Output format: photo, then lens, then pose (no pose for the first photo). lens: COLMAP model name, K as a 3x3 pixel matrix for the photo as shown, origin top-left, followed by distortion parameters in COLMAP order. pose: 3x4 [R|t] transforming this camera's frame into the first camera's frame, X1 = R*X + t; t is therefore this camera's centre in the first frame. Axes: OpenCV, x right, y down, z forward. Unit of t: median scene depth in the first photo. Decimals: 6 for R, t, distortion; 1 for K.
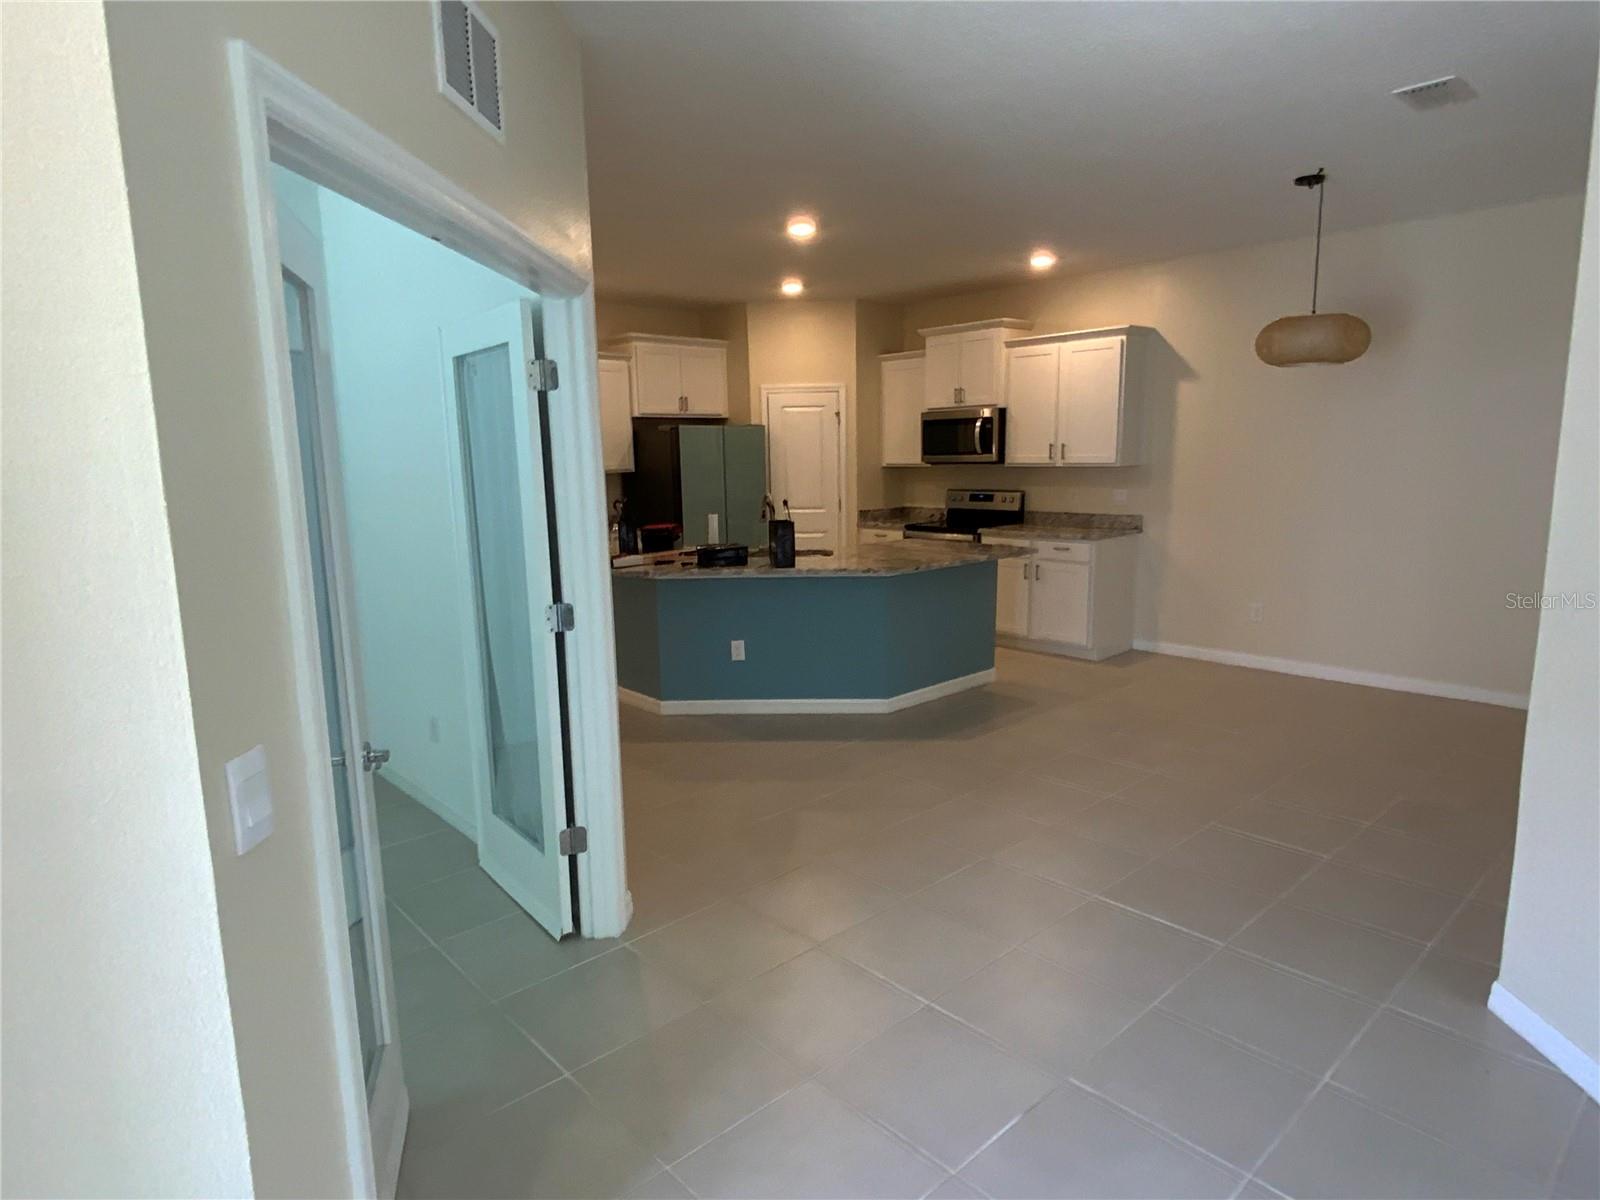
lens RADIAL K [[917.1, 0, 801.0], [0, 917.1, 599.4], [0, 0, 1]] dist [0.001005, 0.000629]
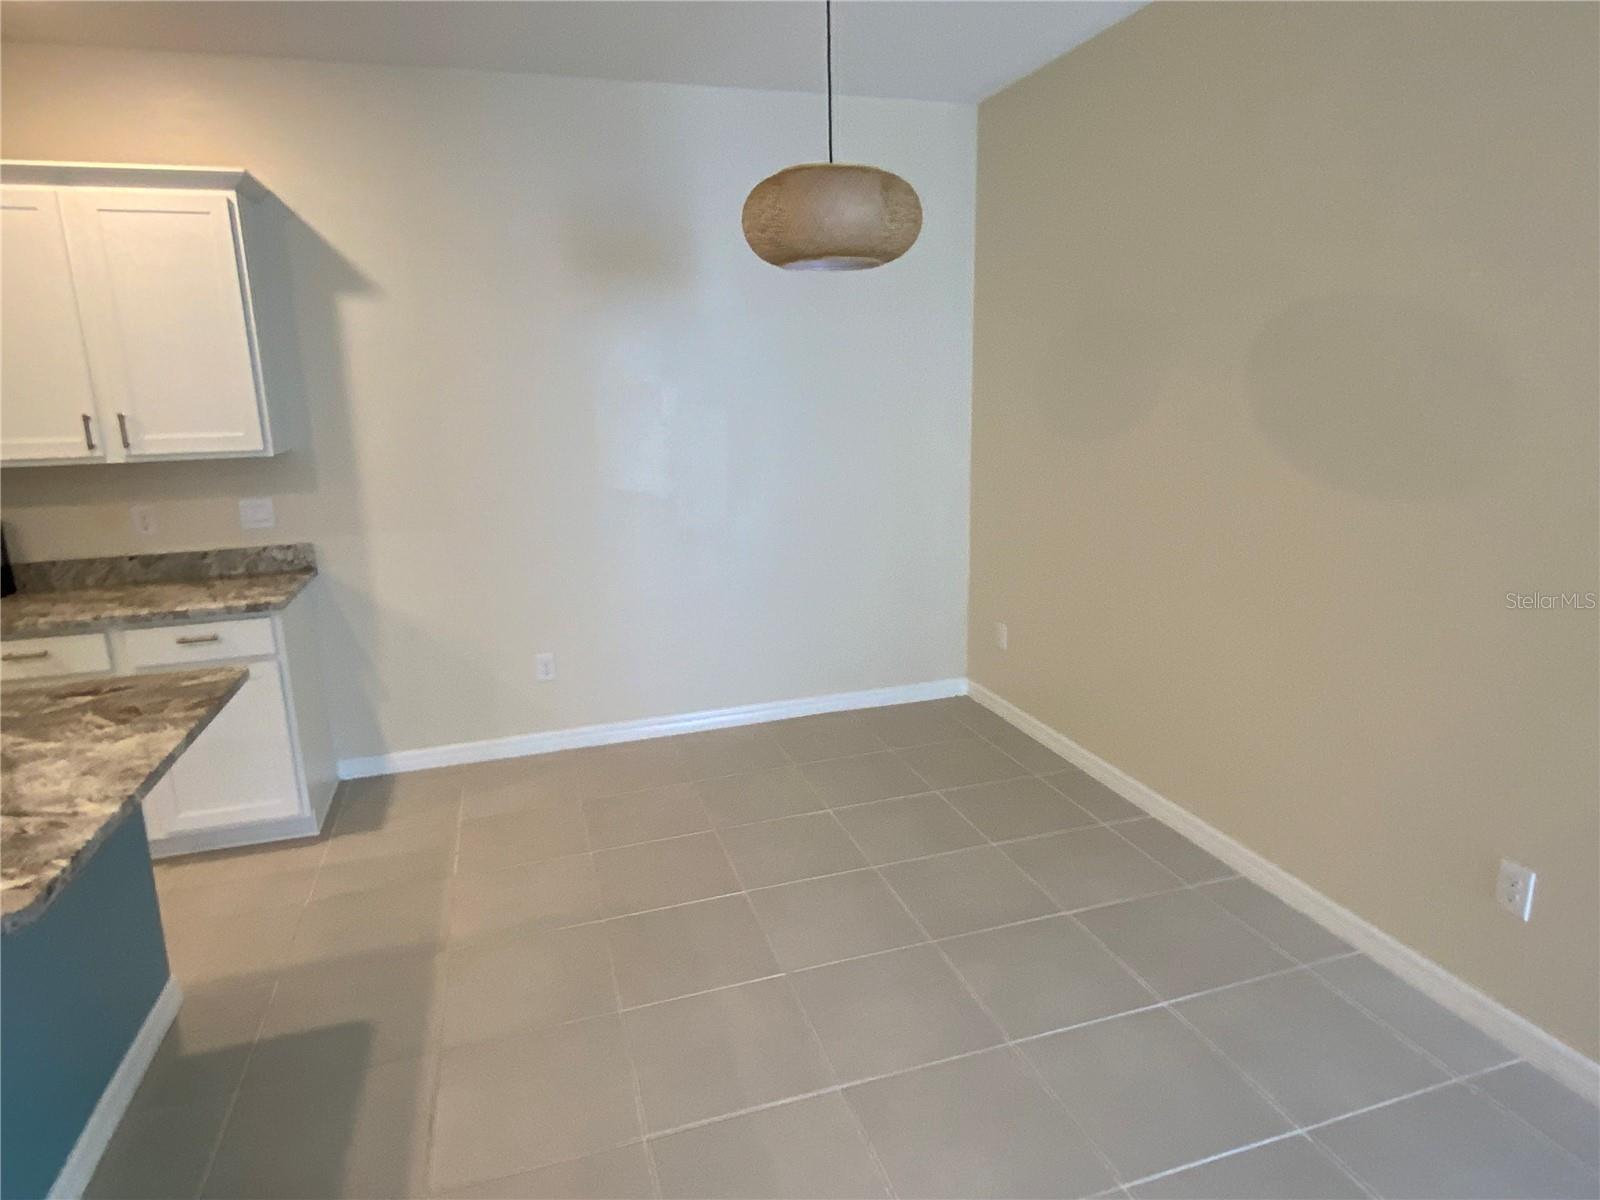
lens RADIAL K [[917.1, 0, 798.6], [0, 917.1, 596.1], [0, 0, 1]] dist [0.001005, 0.000629]
pose [[0.419685, -0.190348, 0.887486, 0.001157], [0.167849, 0.977176, 0.130211, -0.083110], [-0.892015, 0.094316, 0.442055, 0.499518]]
